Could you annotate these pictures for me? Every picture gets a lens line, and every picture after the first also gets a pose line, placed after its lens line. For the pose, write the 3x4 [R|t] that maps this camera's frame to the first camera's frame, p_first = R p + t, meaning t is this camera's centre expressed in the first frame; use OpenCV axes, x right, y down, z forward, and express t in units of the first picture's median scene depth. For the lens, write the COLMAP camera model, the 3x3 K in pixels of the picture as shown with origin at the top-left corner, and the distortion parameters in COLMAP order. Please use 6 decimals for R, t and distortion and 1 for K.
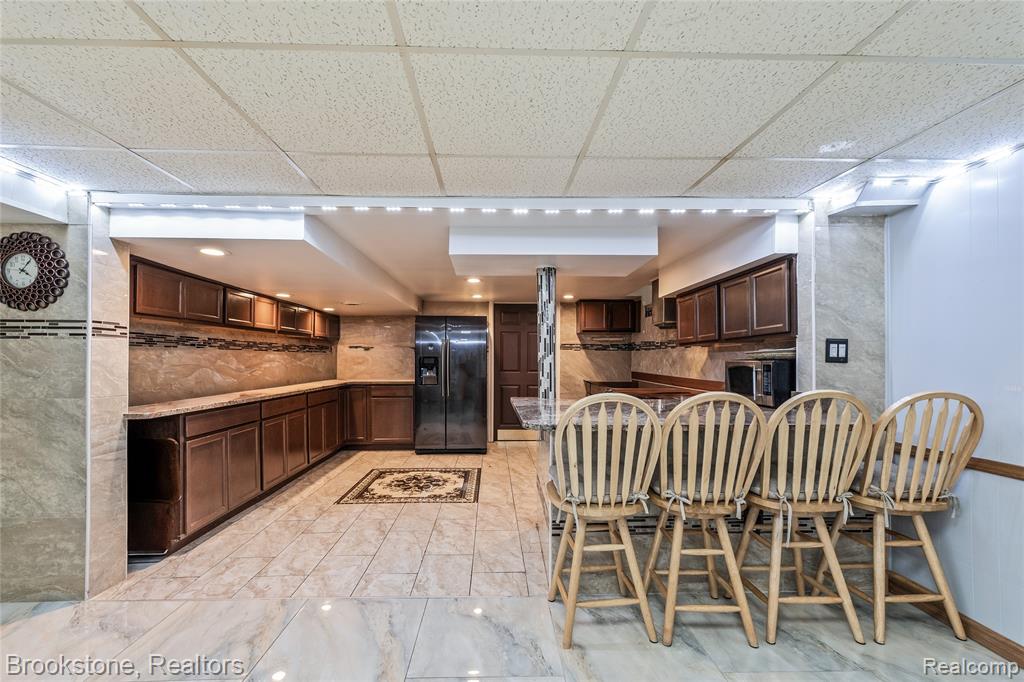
lens RADIAL K [[434.6, 0, 502.0], [0, 434.6, 359.3], [0, 0, 1]] dist [0.002064, 0.000743]
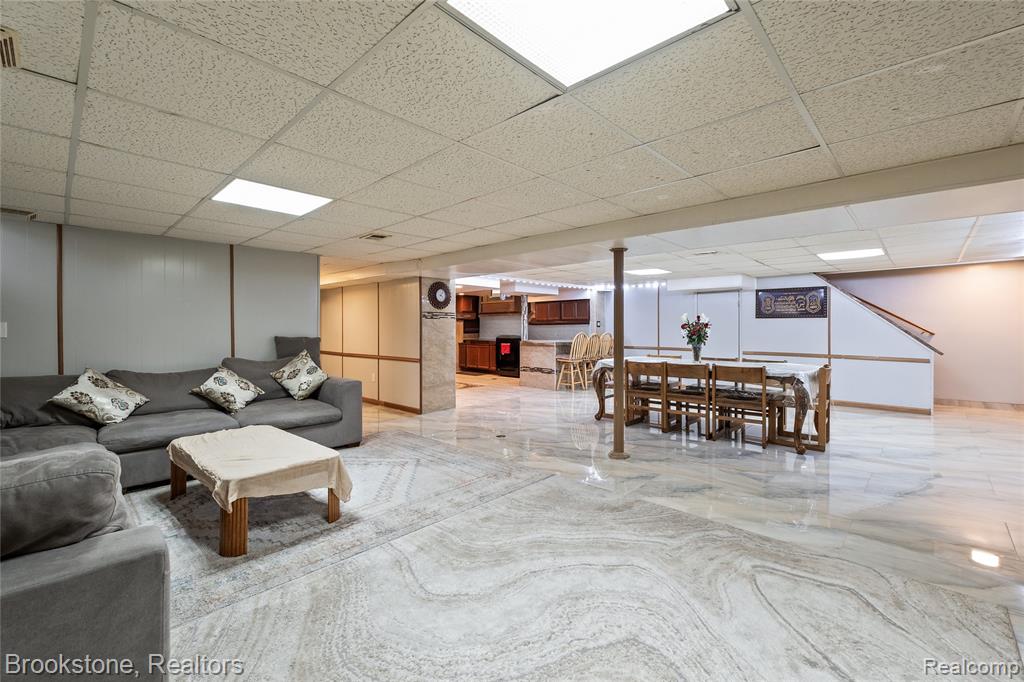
lens RADIAL K [[434.6, 0, 511.1], [0, 434.6, 330.6], [0, 0, 1]] dist [0.002064, 0.000743]
pose [[0.709850, -0.006665, 0.704321, -1.700408], [0.001290, 0.999966, 0.008163, 0.003783], [-0.704352, -0.004885, 0.709834, -0.831673]]
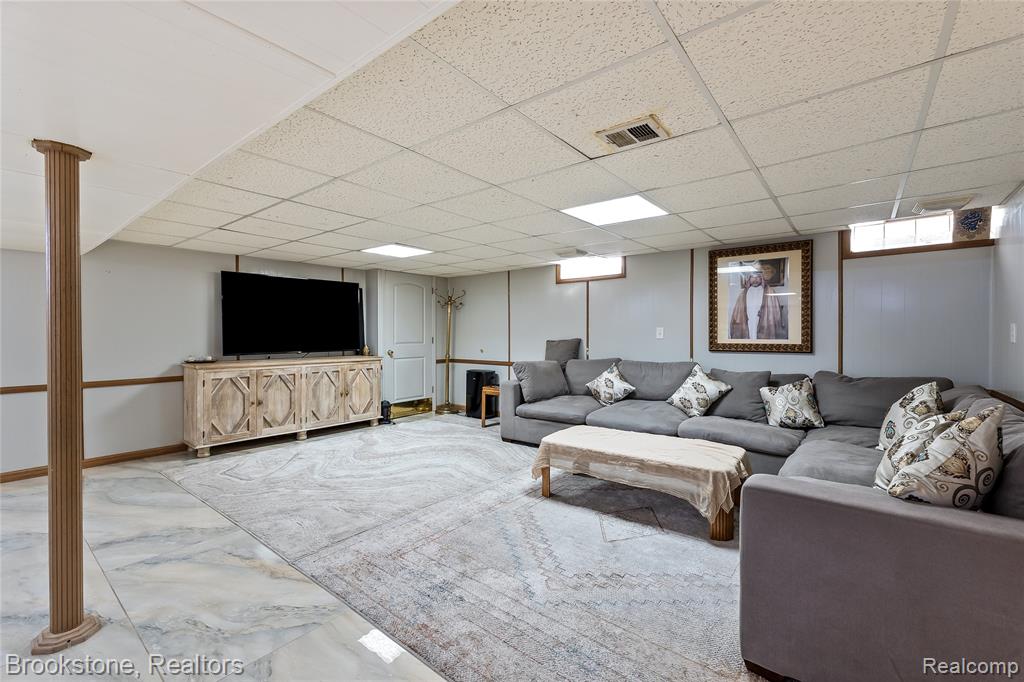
lens RADIAL K [[434.6, 0, 520.4], [0, 434.6, 336.2], [0, 0, 1]] dist [0.002064, 0.000743]
pose [[-0.634798, 0.007125, -0.772645, -0.662086], [0.002766, 0.999972, 0.006950, 0.007168], [0.772673, 0.002275, -0.634800, 0.454364]]
